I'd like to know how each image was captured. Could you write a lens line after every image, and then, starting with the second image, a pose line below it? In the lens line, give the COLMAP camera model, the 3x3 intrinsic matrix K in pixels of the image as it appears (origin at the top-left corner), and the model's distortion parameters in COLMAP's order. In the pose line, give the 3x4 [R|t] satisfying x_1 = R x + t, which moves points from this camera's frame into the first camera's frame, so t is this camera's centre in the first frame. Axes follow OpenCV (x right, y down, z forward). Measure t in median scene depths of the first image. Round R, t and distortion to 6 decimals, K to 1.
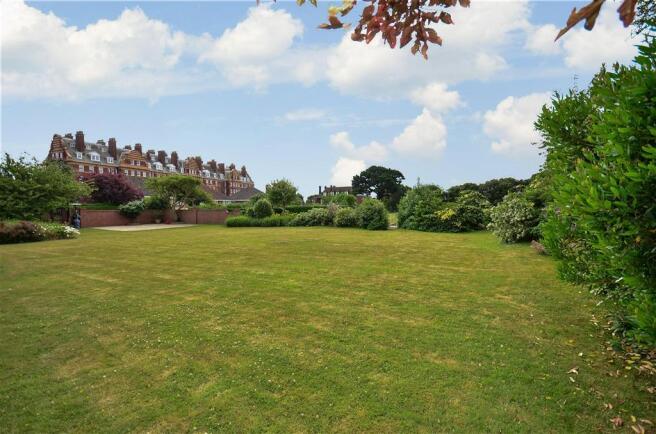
lens RADIAL K [[288.7, 0, 329.1], [0, 288.7, 213.9], [0, 0, 1]] dist [-0.001890, 0.000042]
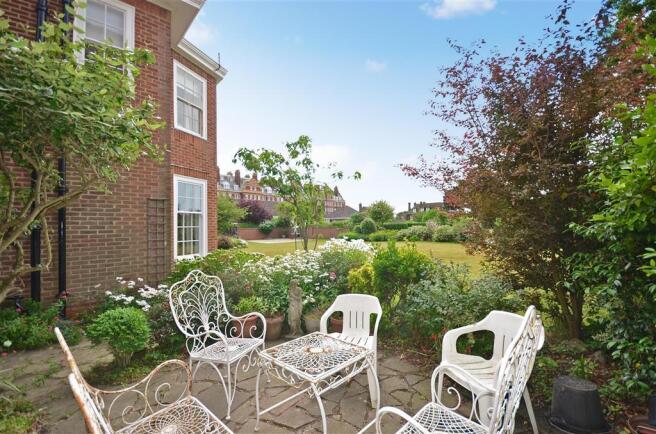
lens RADIAL K [[288.7, 0, 328.5], [0, 288.7, 219.3], [0, 0, 1]] dist [-0.001890, 0.000042]
pose [[0.956871, -0.012089, -0.290261, -0.028169], [0.001467, 0.999322, -0.036783, -0.002547], [0.290509, 0.034771, 0.956240, -0.149198]]
